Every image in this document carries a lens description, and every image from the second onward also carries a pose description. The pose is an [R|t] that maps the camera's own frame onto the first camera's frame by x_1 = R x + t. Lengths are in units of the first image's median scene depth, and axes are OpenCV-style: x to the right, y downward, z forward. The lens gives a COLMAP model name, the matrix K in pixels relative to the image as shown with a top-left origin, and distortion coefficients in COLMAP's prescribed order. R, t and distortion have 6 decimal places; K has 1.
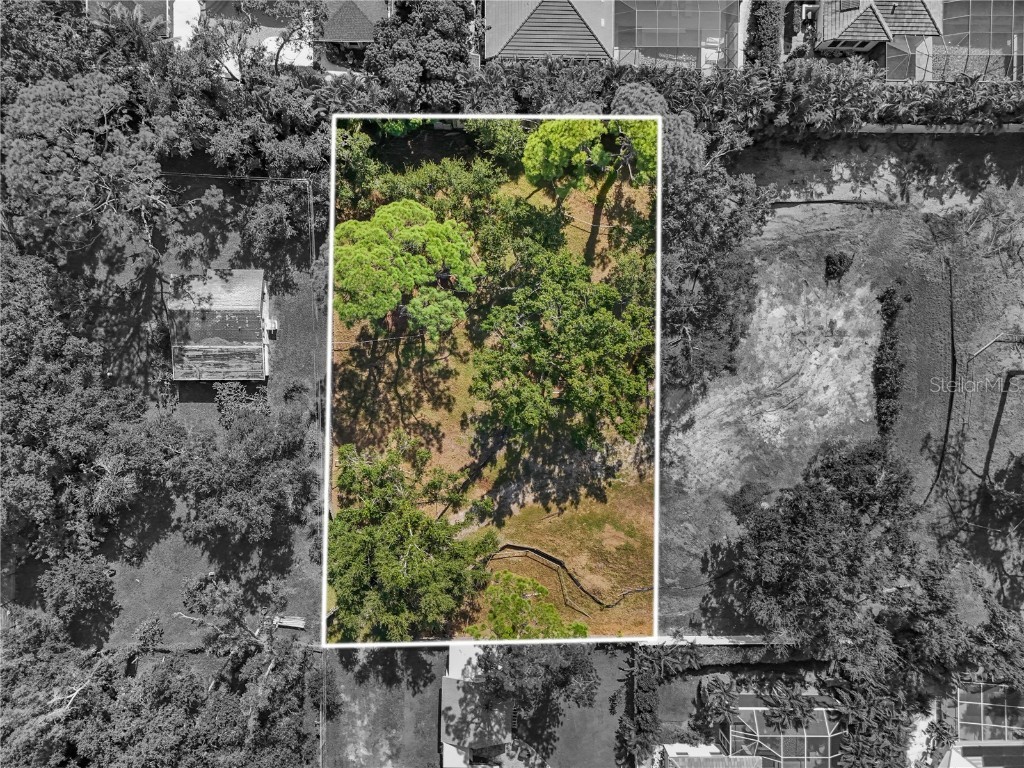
lens RADIAL K [[760.8, 0, 512.0], [0, 760.8, 384.0], [0, 0, 1]] dist [0.074874, -0.065110]
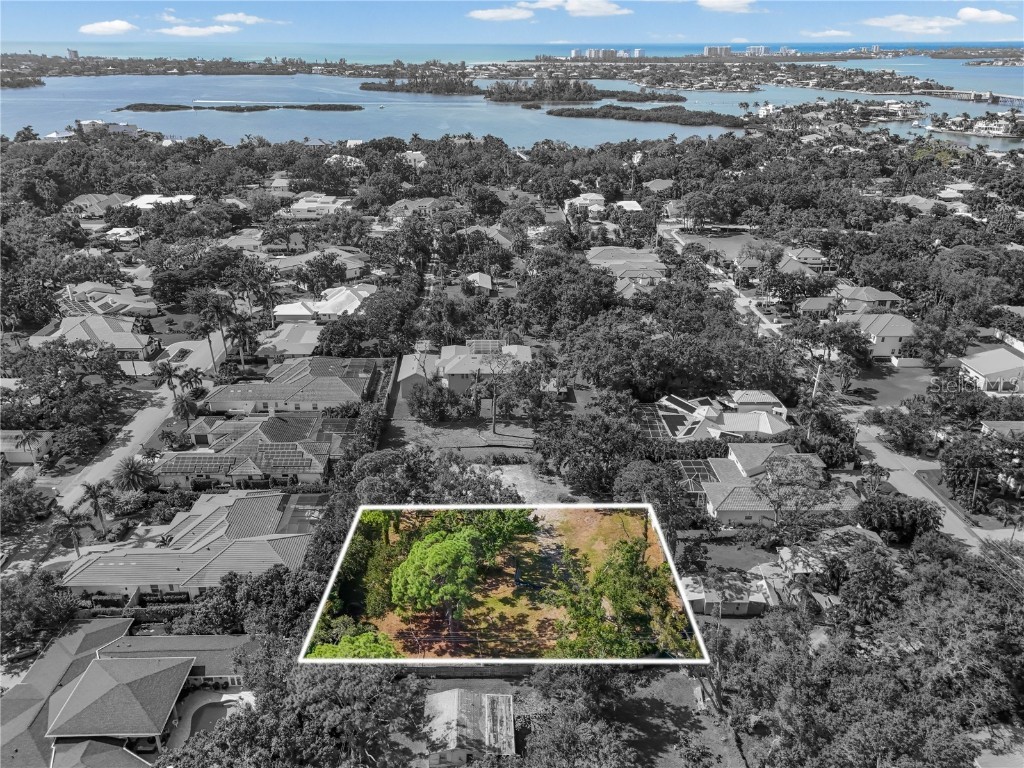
lens RADIAL K [[771.0, 0, 493.4], [0, 771.0, 380.5], [0, 0, 1]] dist [0.074294, -0.064426]
pose [[-0.019293, -0.429479, 0.902871, -1.208885], [0.999761, 0.001027, 0.021852, -0.062215], [-0.010312, 0.903076, 0.429356, -0.027488]]
